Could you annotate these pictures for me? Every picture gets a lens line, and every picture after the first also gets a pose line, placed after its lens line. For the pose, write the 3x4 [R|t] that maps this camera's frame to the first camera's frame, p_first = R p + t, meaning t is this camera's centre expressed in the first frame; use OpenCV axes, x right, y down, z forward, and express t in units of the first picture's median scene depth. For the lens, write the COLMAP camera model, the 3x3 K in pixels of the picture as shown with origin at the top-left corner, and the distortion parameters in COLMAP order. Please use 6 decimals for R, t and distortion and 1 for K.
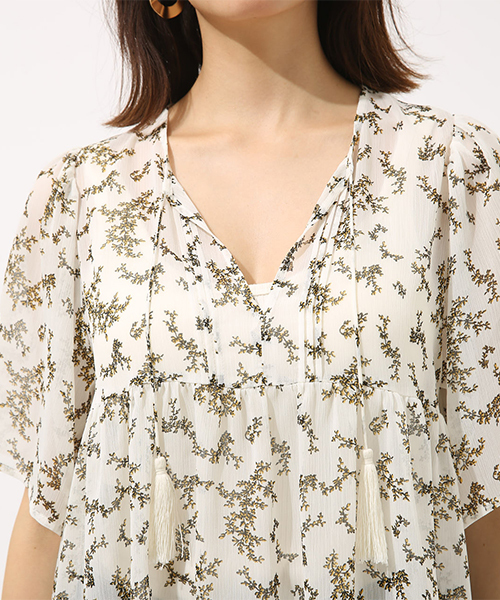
lens RADIAL K [[1282.1, 0, 250.0], [0, 1282.1, 300.0], [0, 0, 1]] dist [0.009477, -0.189437]
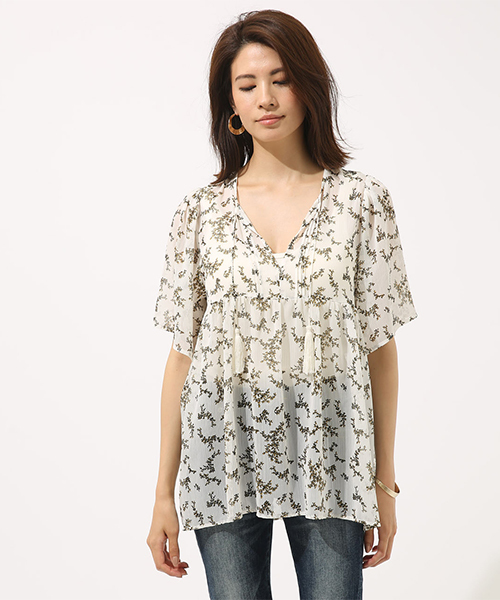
lens RADIAL K [[1282.1, 0, 250.0], [0, 1282.1, 300.0], [0, 0, 1]] dist [0.009477, -0.189437]
pose [[0.999938, 0.010843, 0.002572, -0.049872], [-0.010990, 0.997719, 0.066609, -0.085493], [-0.001844, -0.066633, 0.997776, -1.331651]]
